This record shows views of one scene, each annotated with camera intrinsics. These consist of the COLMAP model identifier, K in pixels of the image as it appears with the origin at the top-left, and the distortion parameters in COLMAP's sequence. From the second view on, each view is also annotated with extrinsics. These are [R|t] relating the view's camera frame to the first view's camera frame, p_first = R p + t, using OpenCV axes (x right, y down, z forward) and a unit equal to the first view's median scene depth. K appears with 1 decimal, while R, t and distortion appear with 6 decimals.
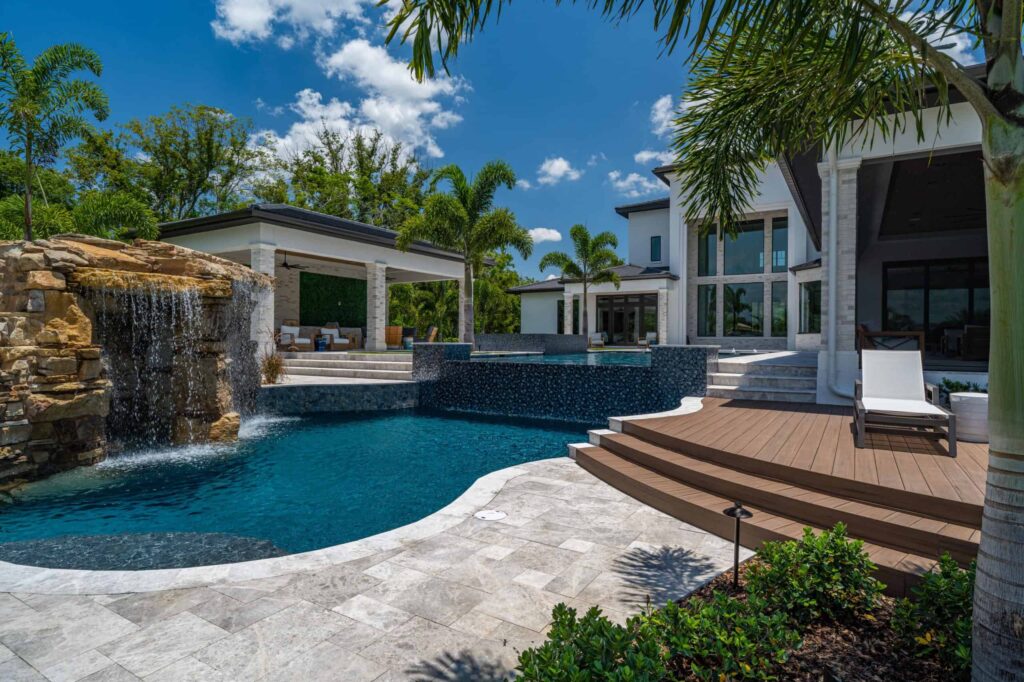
lens RADIAL K [[562.6, 0, 512.0], [0, 562.6, 341.0], [0, 0, 1]] dist [-0.003295, -0.001355]
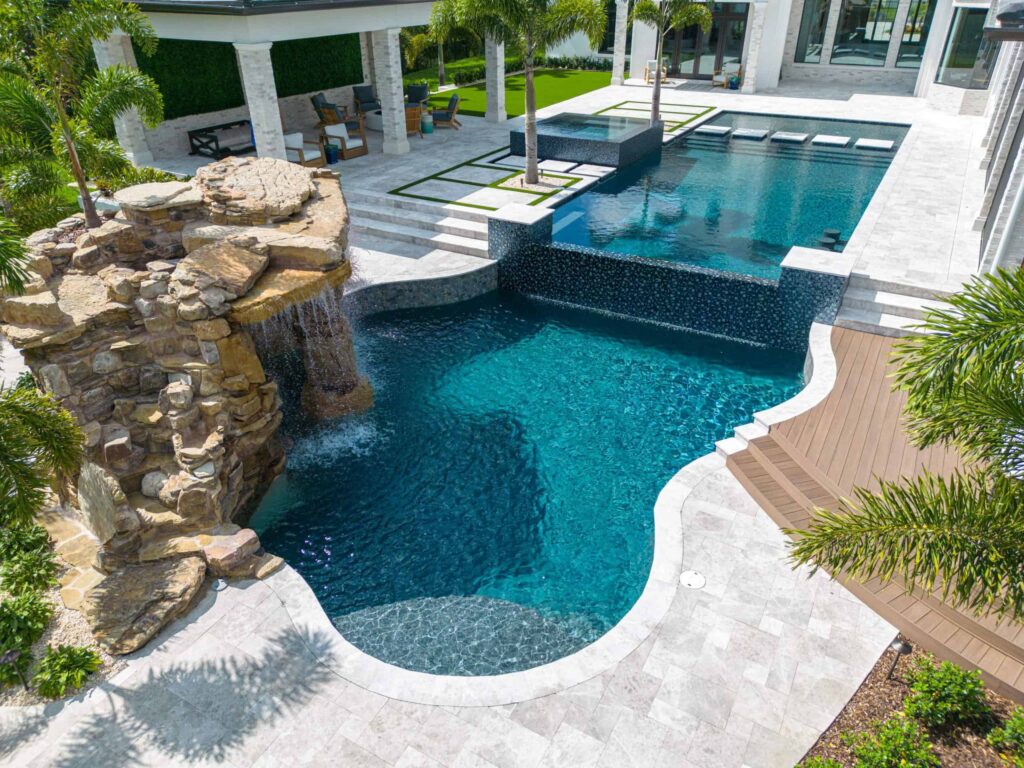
lens RADIAL K [[723.5, 0, 512.0], [0, 723.5, 384.0], [0, 0, 1]] dist [0.091675, -0.108995]
pose [[0.999560, -0.025688, 0.014805, -0.163635], [0.014920, 0.867315, 0.497537, -0.326407], [-0.025621, -0.497097, 0.867317, -0.085555]]
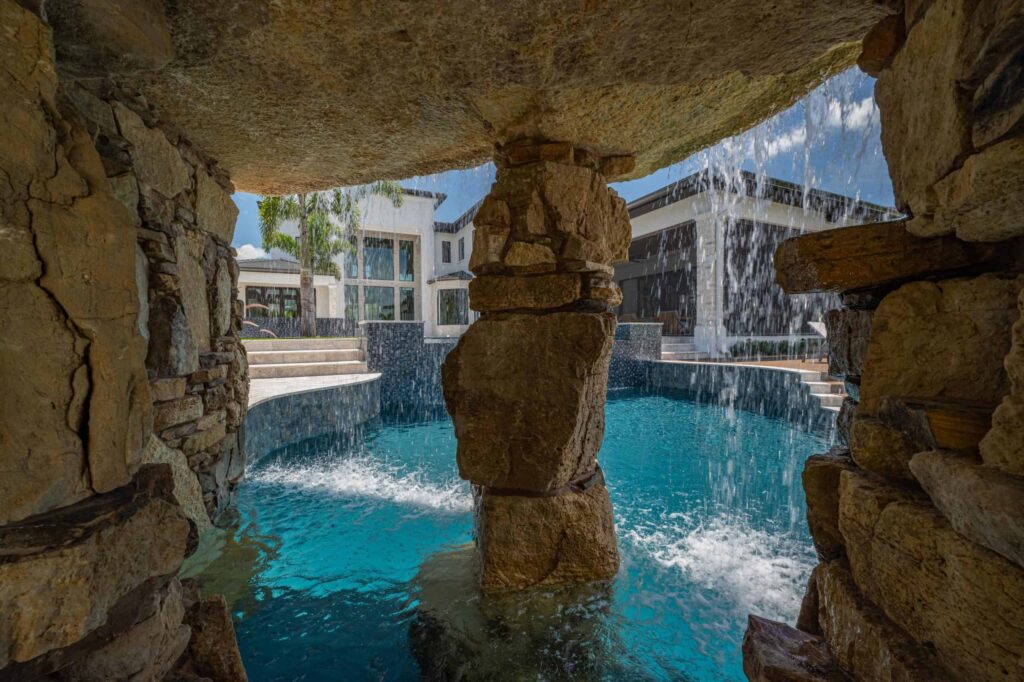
lens RADIAL K [[407.4, 0, 512.0], [0, 407.4, 341.0], [0, 0, 1]] dist [-0.000402, -0.000069]
pose [[0.544104, -0.020781, 0.838761, -0.514136], [0.012687, 0.999783, 0.016540, 0.023091], [-0.838922, 0.001642, 0.544249, 0.566839]]
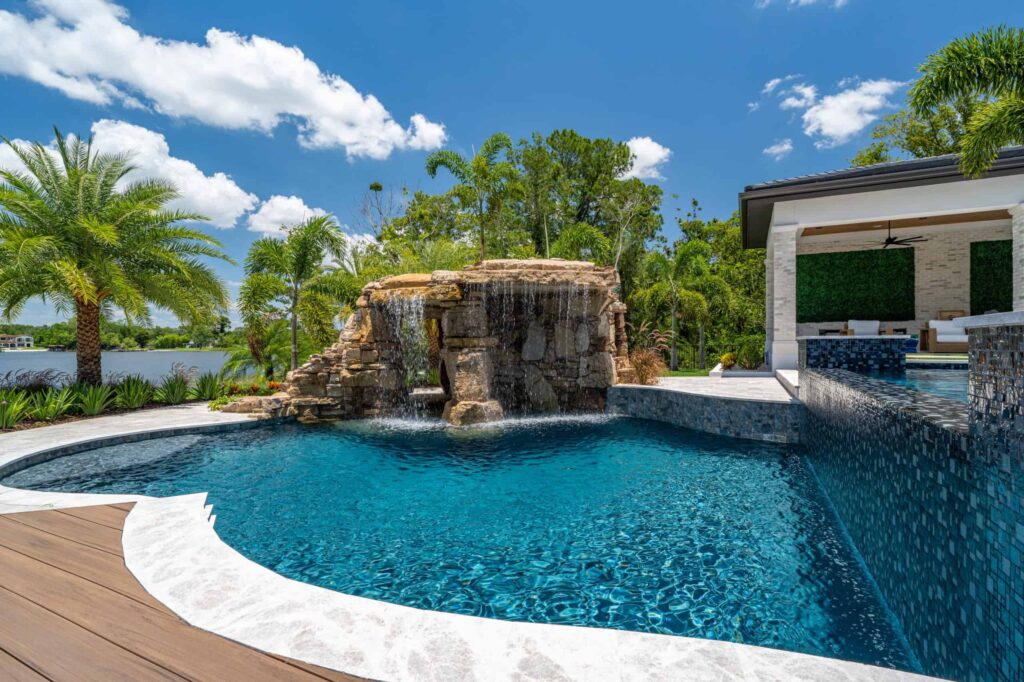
lens RADIAL K [[476.7, 0, 512.0], [0, 476.7, 341.0], [0, 0, 1]] dist [-0.001422, -0.000199]
pose [[0.099798, -0.012292, -0.994932, 0.303066], [0.002502, 0.999924, -0.012103, 0.012604], [0.995005, -0.001282, 0.099821, 0.647436]]
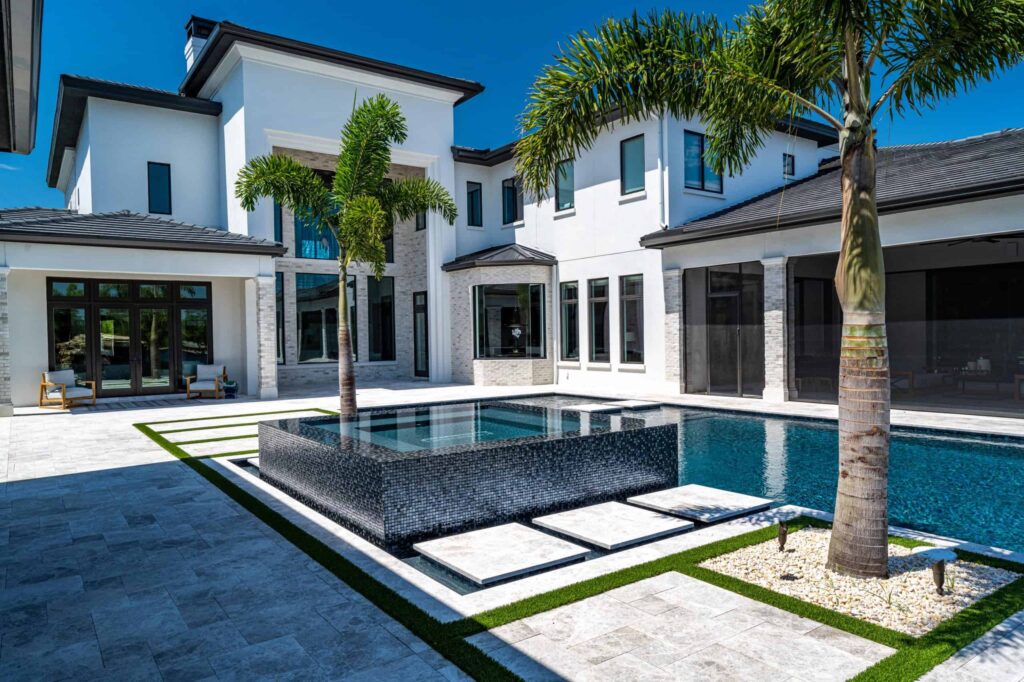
lens RADIAL K [[686.5, 0, 512.0], [0, 686.5, 341.0], [0, 0, 1]] dist [-0.002876, 0.000241]
pose [[0.385946, -0.016730, 0.922370, -0.458230], [0.021306, 0.999731, 0.009218, -0.086065], [-0.922275, 0.016094, 0.386198, 1.301149]]
